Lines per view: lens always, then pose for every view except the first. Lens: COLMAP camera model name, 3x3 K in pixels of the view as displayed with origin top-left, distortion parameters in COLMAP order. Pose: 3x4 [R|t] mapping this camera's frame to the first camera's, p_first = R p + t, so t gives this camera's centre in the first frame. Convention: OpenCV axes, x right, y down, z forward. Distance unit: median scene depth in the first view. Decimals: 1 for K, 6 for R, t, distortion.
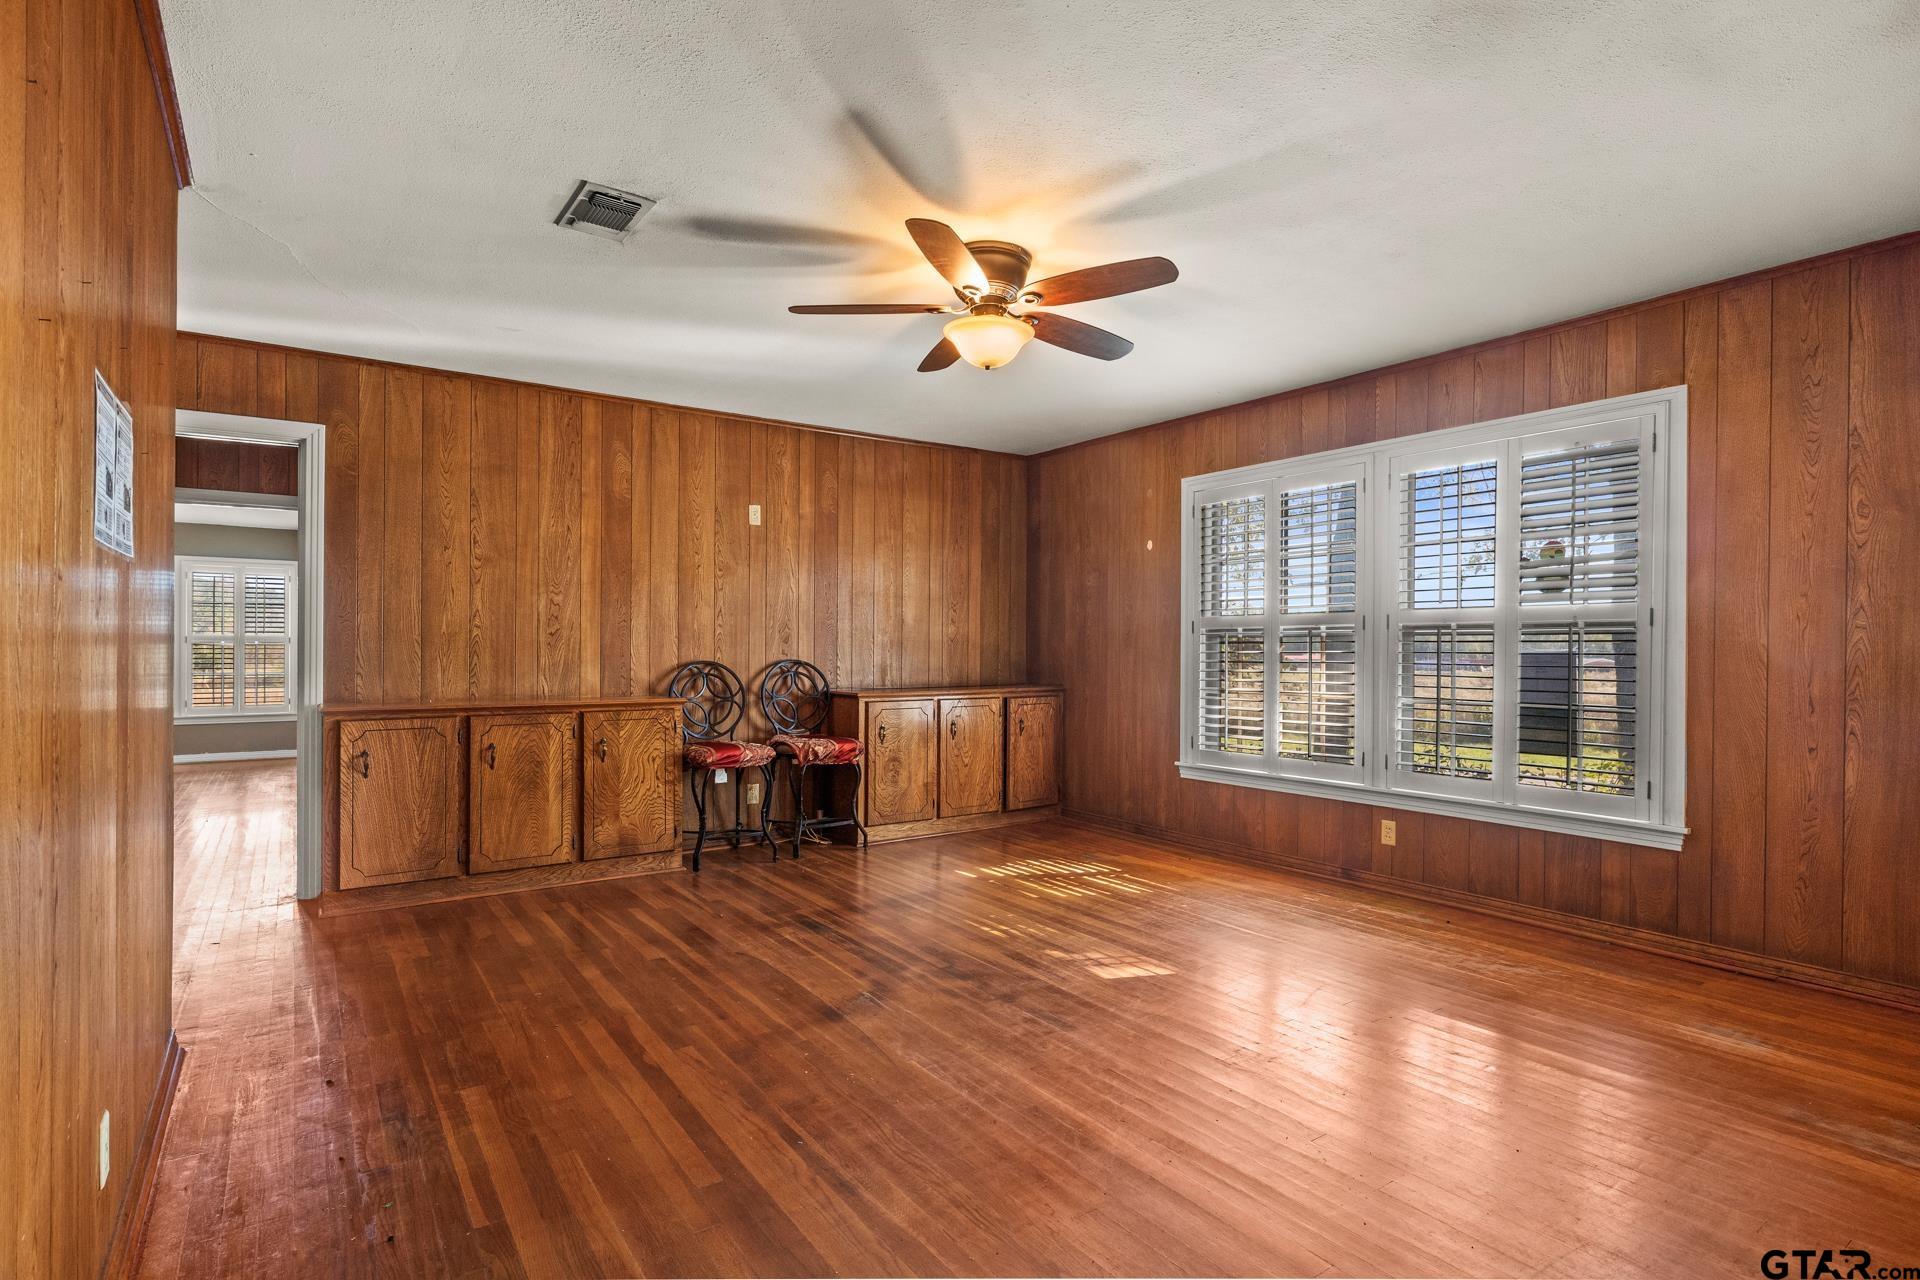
lens RADIAL K [[955.3, 0, 976.6], [0, 955.3, 649.2], [0, 0, 1]] dist [-0.001359, -0.000006]
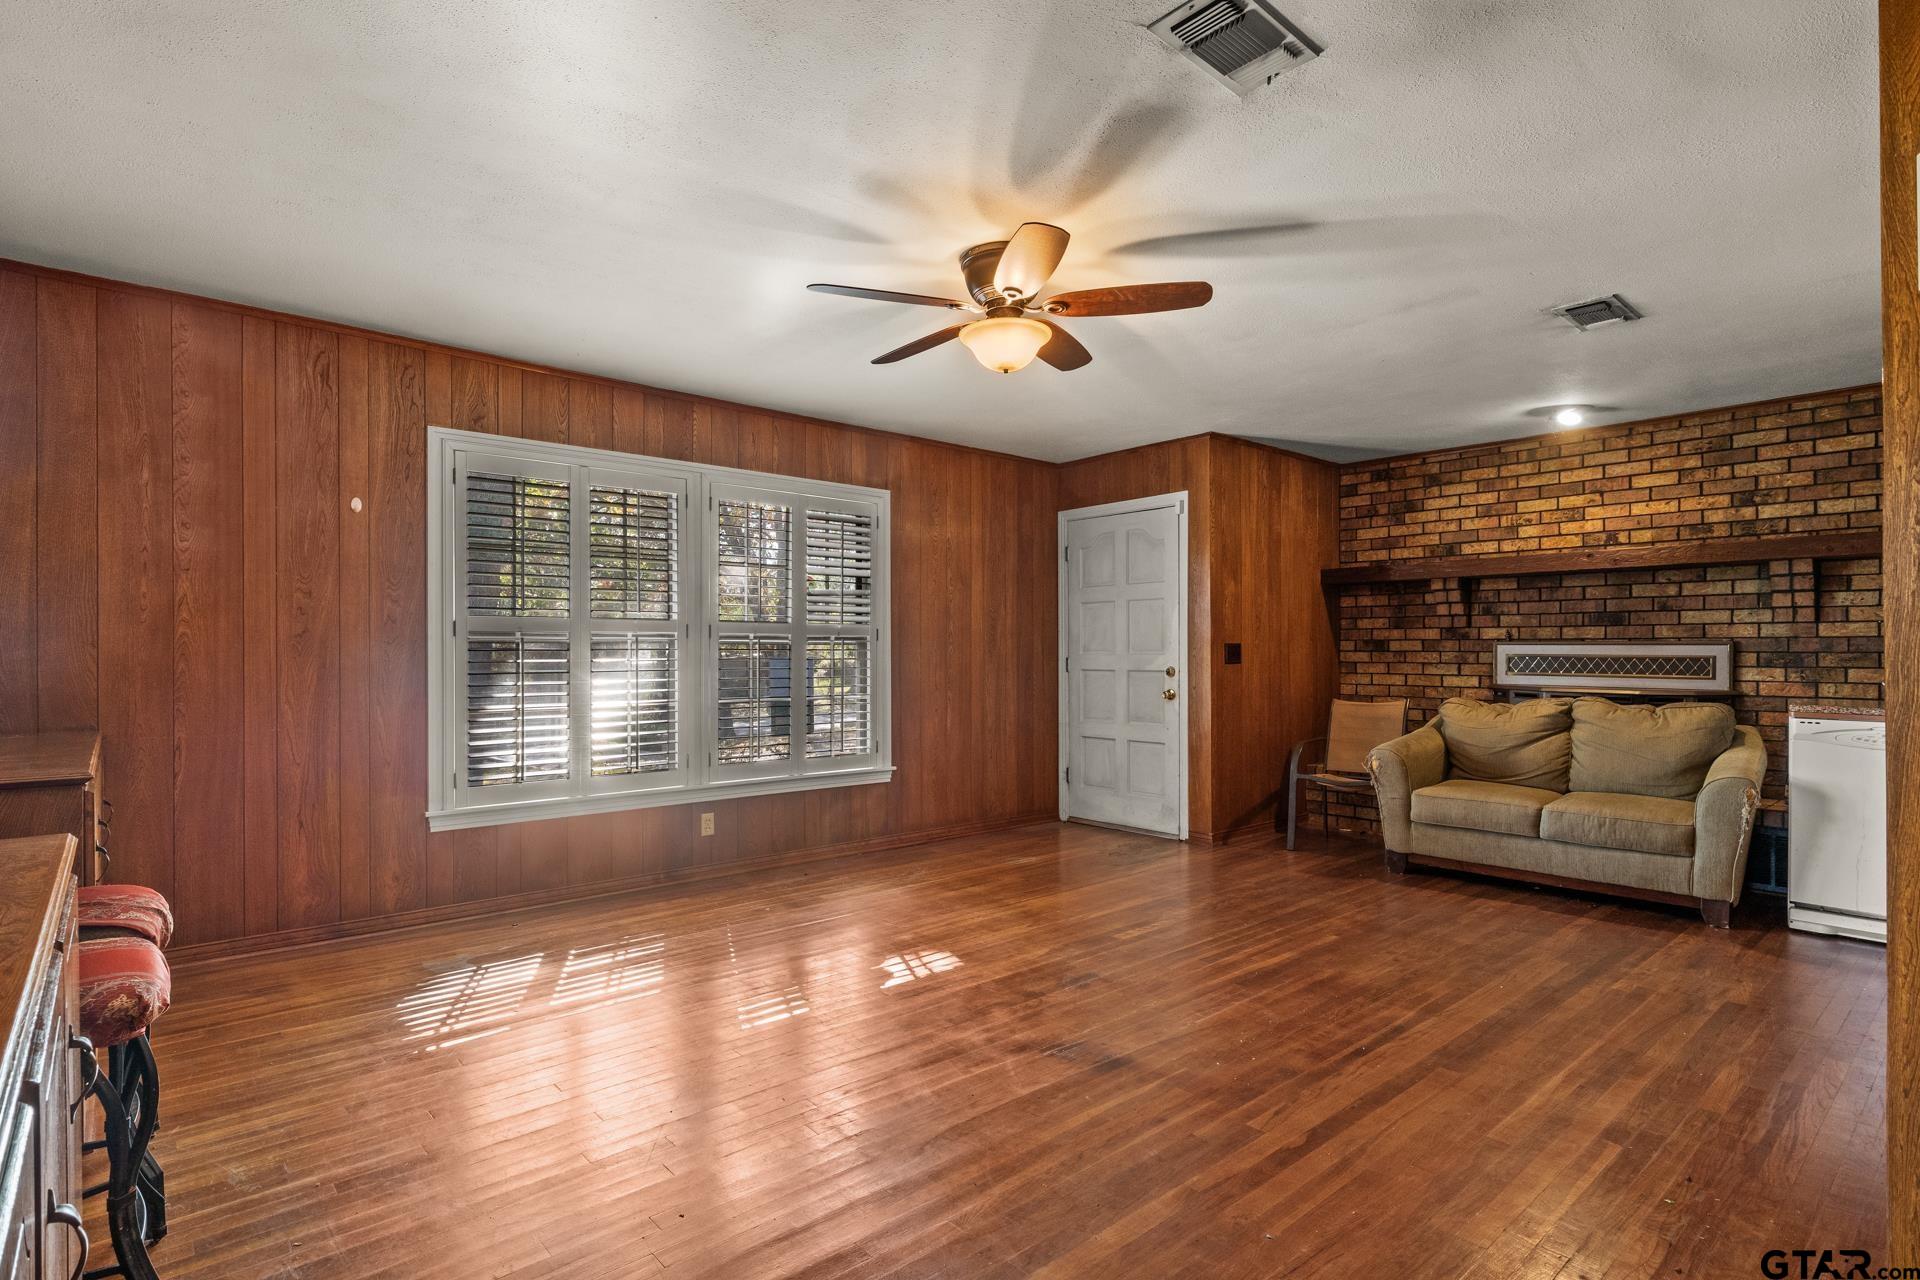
lens RADIAL K [[953.8, 0, 968.9], [0, 953.8, 659.3], [0, 0, 1]] dist [-0.003568, -0.000267]
pose [[-0.100614, -0.007456, 0.994898, -0.670668], [0.003576, 0.999963, 0.007855, -0.003921], [-0.994919, 0.004348, -0.100584, 0.799293]]
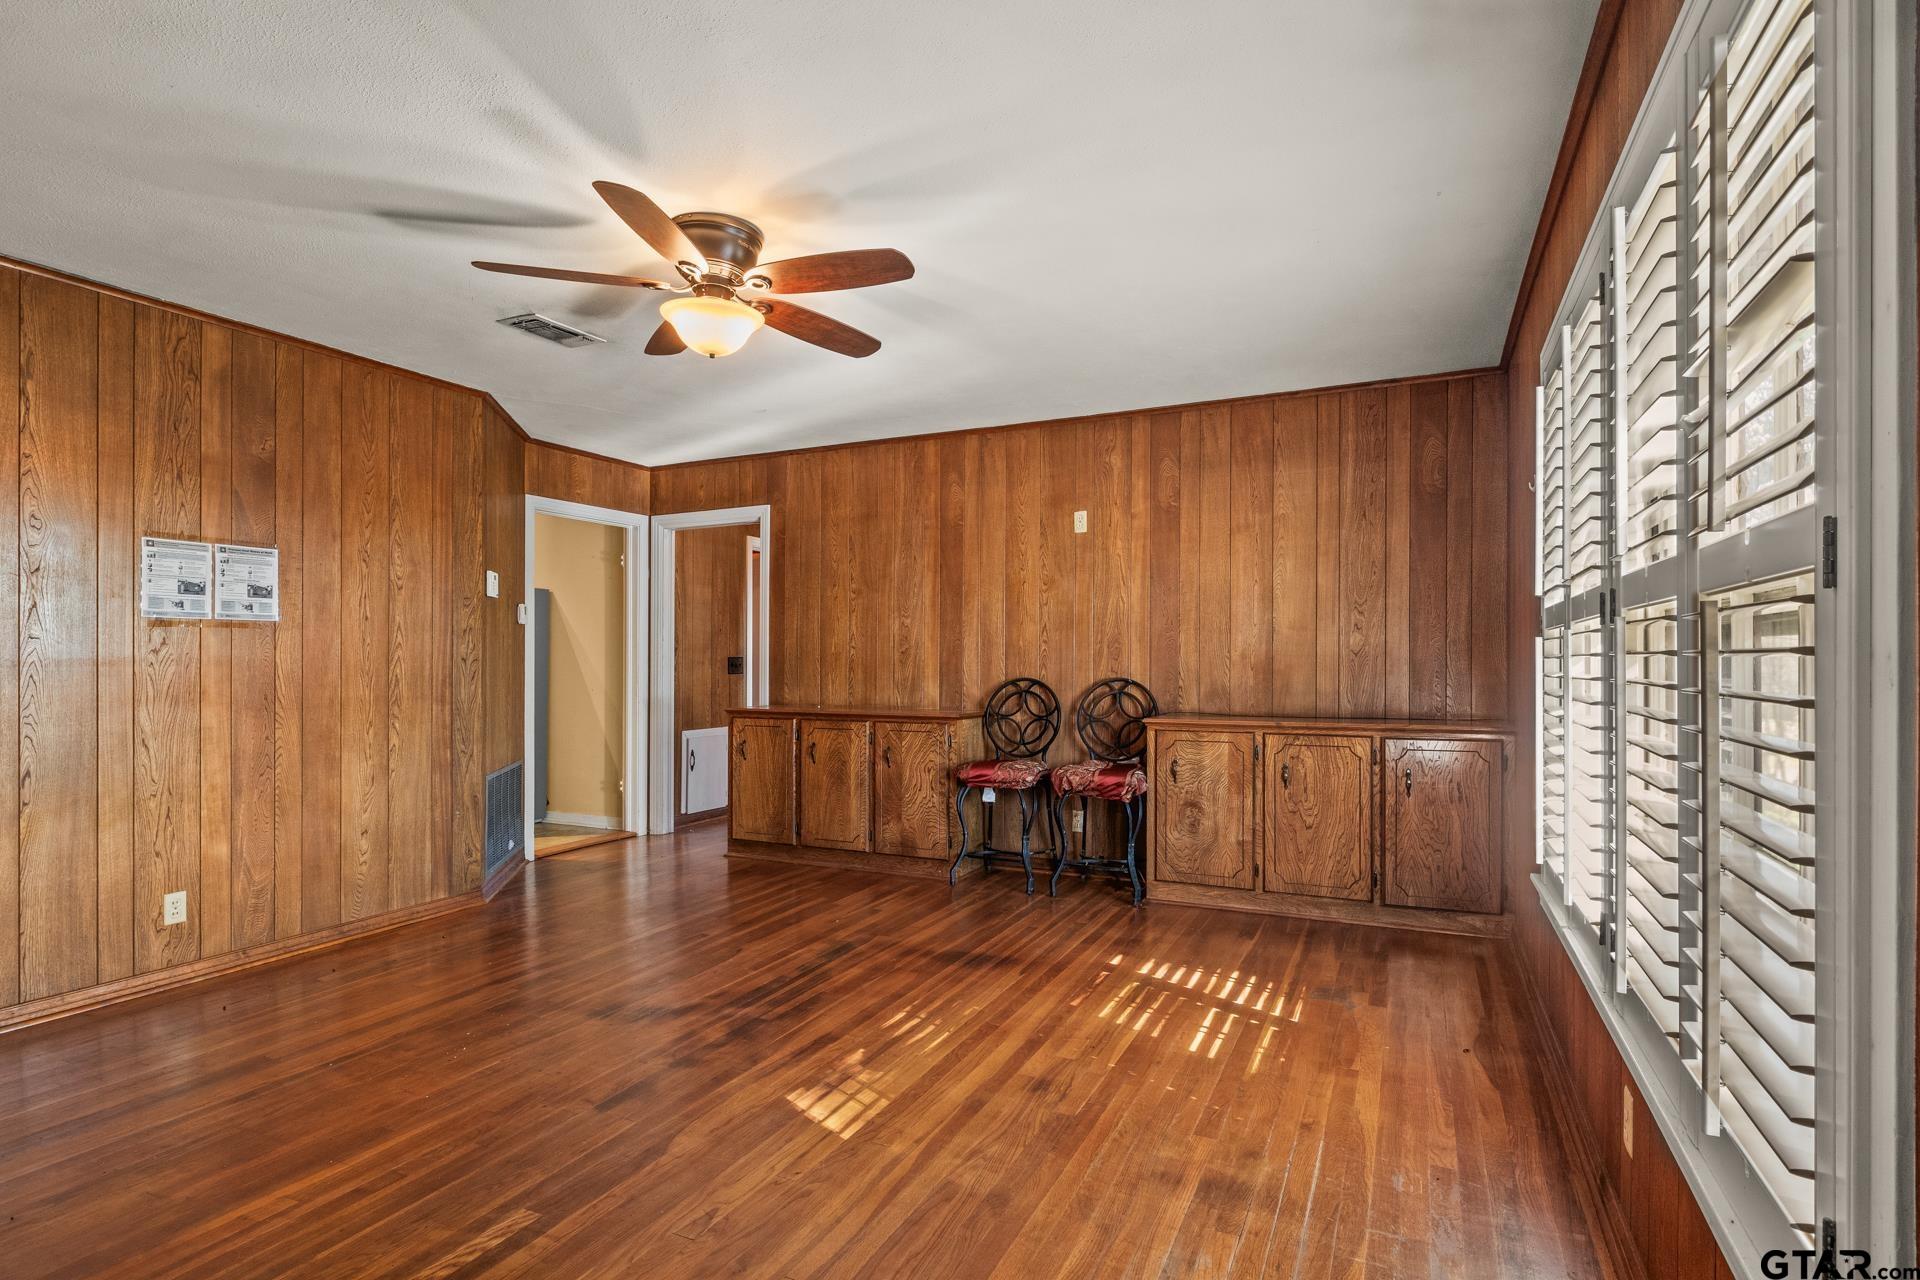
lens RADIAL K [[953.8, 0, 968.9], [0, 953.8, 659.3], [0, 0, 1]] dist [-0.003568, -0.000267]
pose [[0.487629, -0.004276, -0.873041, 0.634867], [0.000165, 0.999988, -0.004805, -0.002726], [0.873051, 0.002199, 0.487624, 0.545697]]
